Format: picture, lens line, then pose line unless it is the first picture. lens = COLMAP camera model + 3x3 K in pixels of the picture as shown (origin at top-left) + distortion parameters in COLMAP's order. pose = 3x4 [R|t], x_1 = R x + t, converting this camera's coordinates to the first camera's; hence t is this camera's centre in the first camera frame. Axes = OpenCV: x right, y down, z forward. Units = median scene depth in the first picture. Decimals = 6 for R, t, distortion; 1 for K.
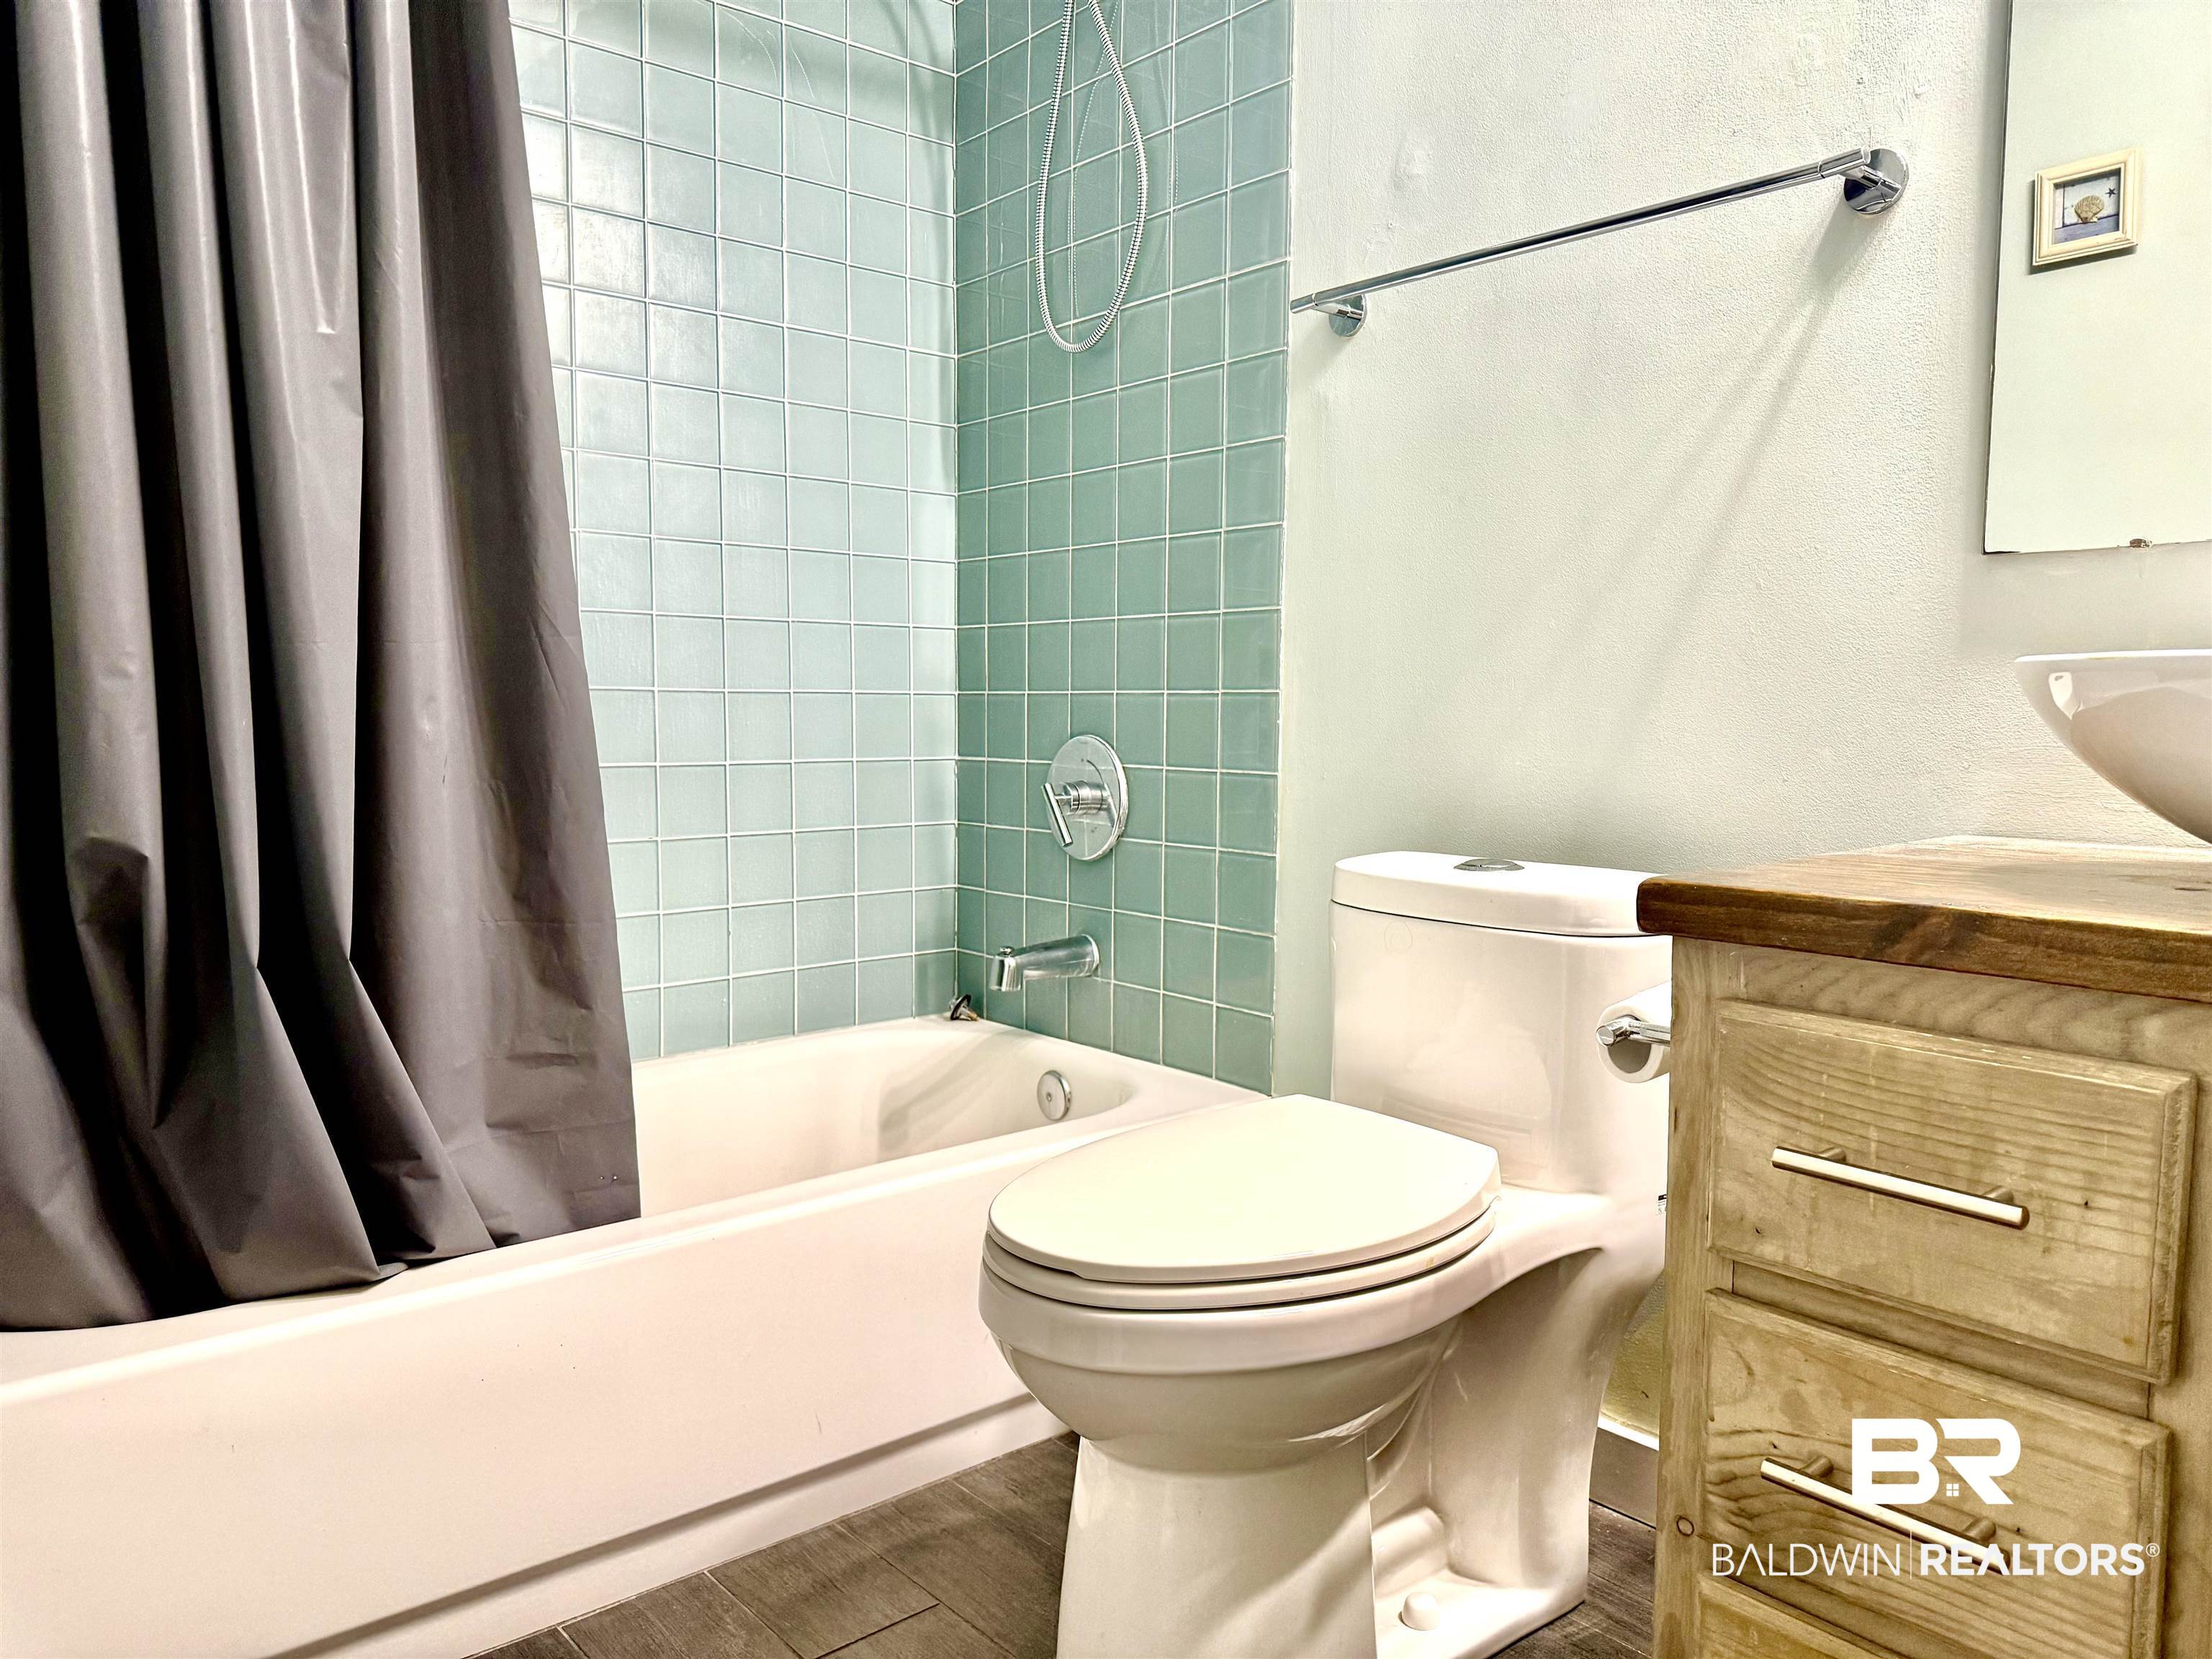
lens RADIAL K [[1568.4, 0, 1116.3], [0, 1568.4, 822.2], [0, 0, 1]] dist [0.036403, -0.055580]
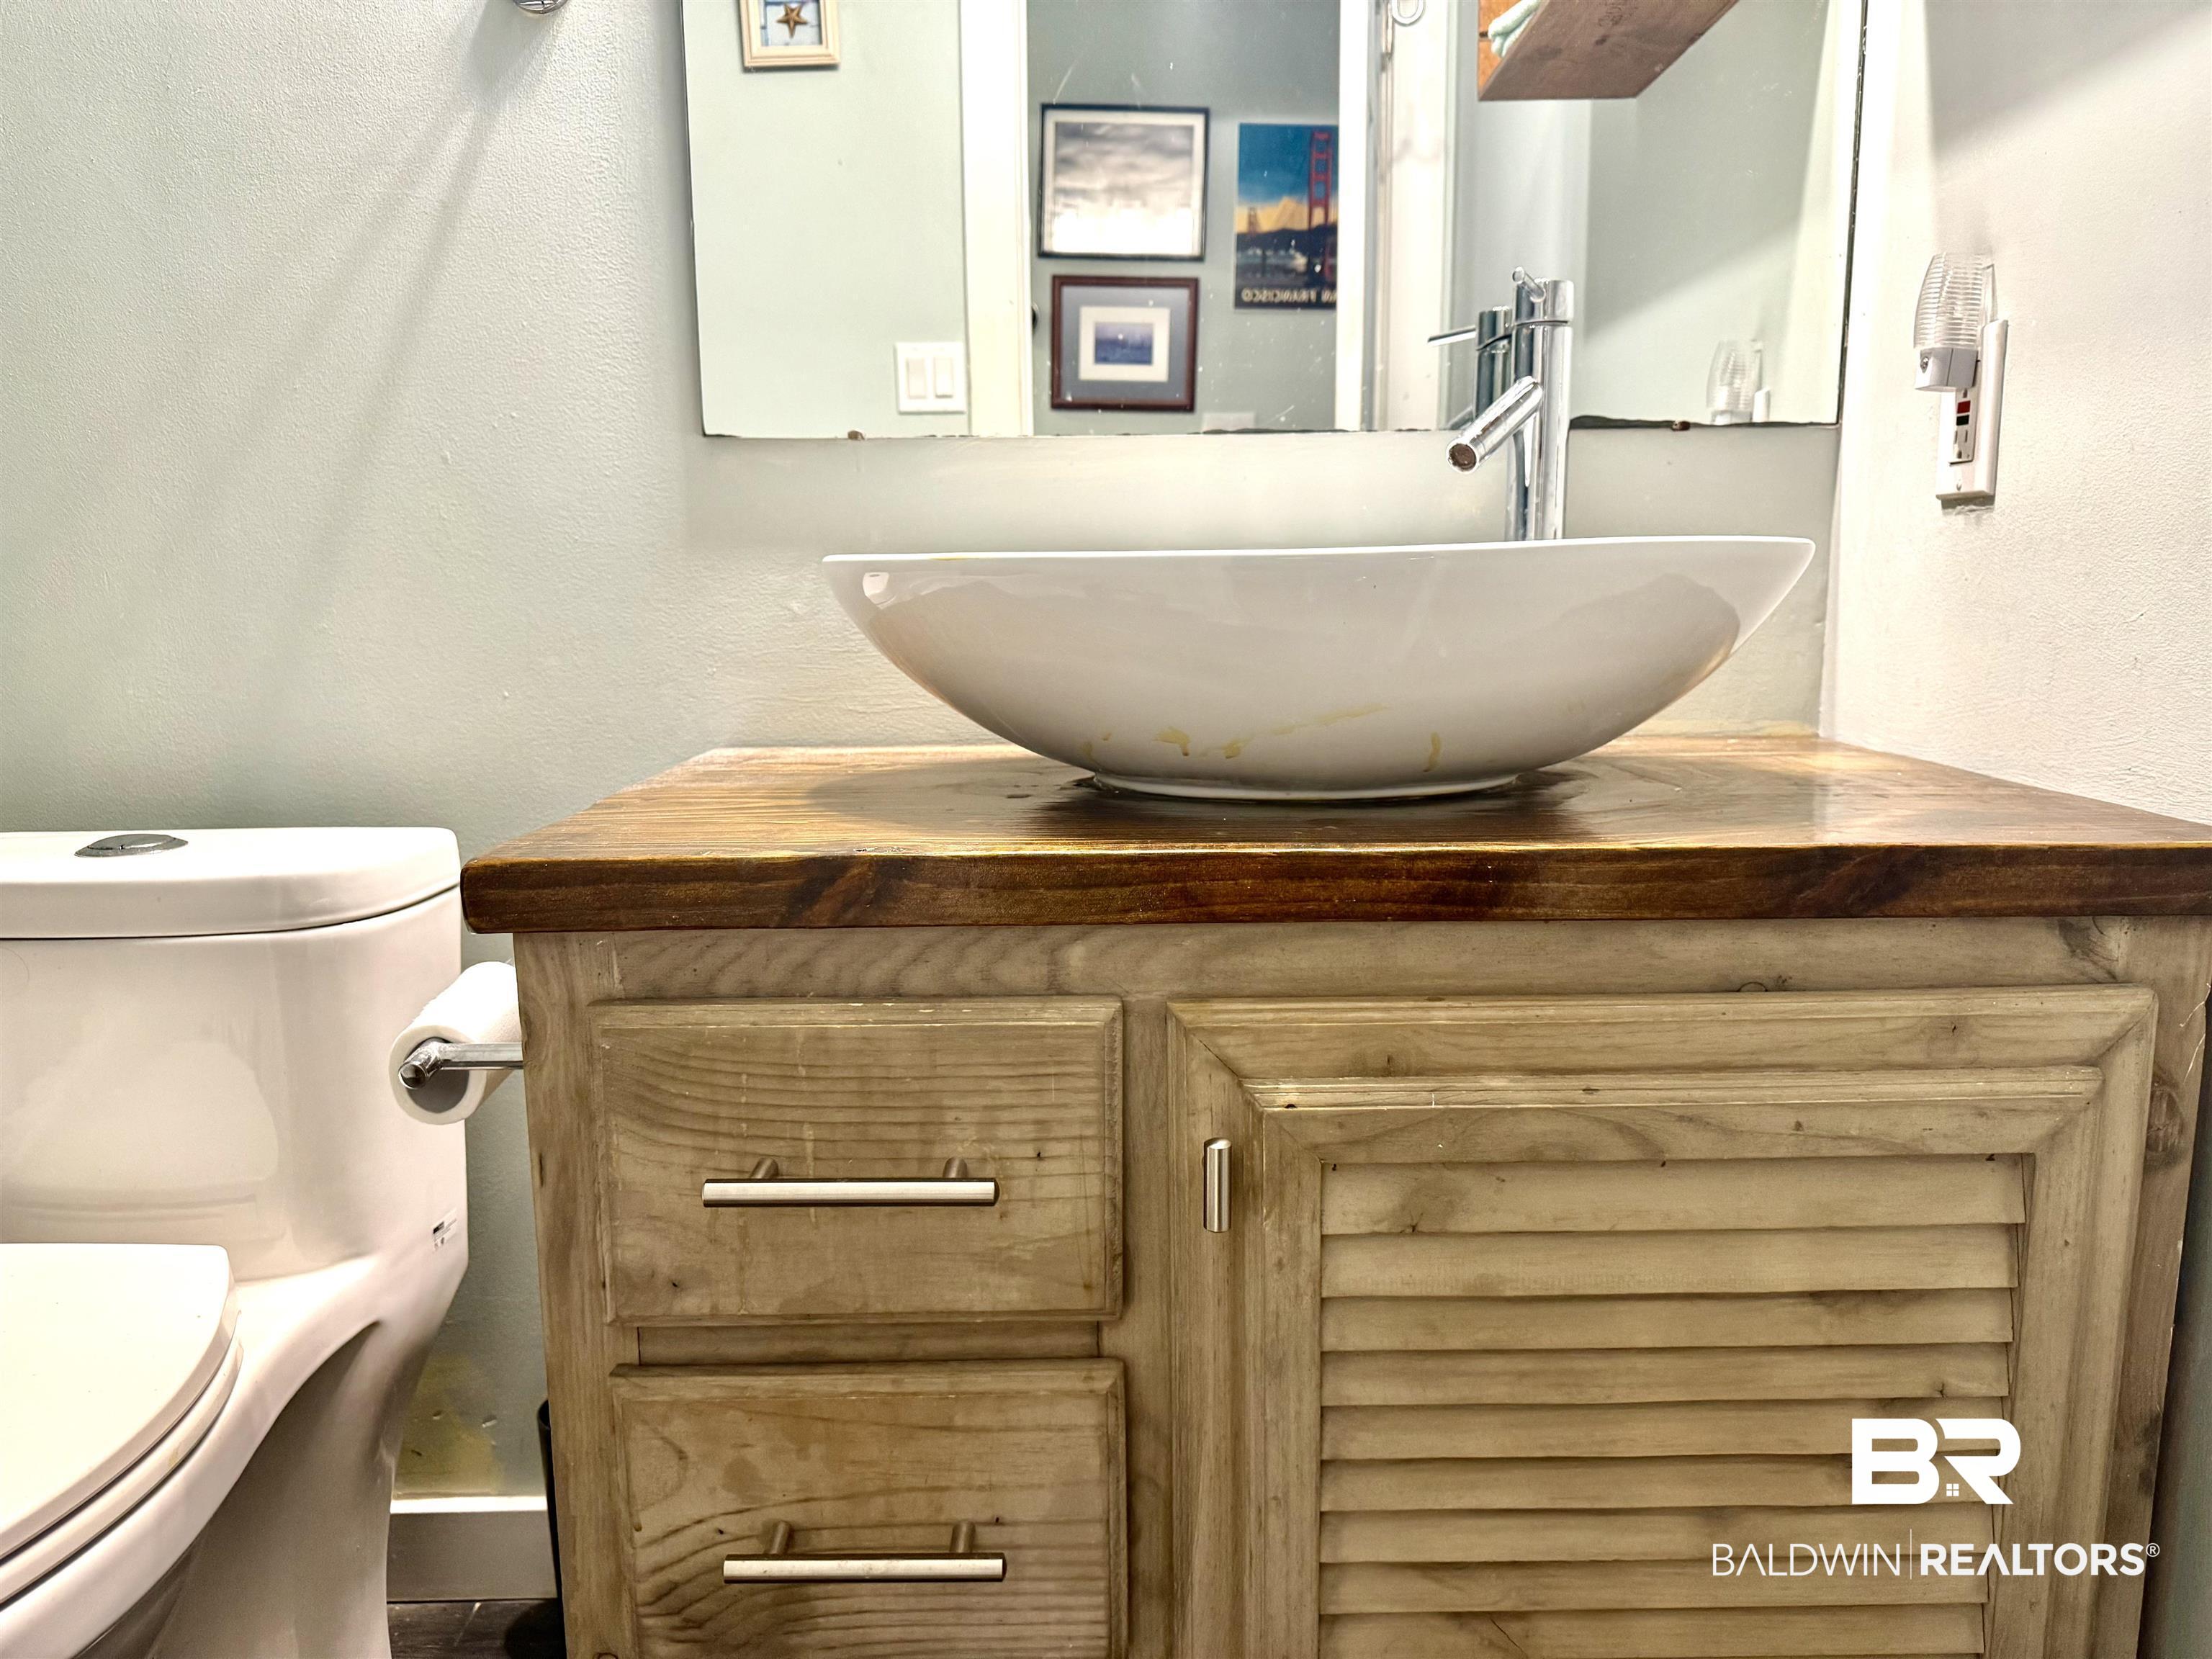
lens RADIAL K [[1568.4, 0, 1126.4], [0, 1568.4, 841.1], [0, 0, 1]] dist [0.036403, -0.055580]
pose [[0.638096, -0.132109, 0.758539, -0.019160], [0.071649, 0.991084, 0.112337, -0.034237], [-0.766616, -0.017333, 0.641872, 0.331268]]
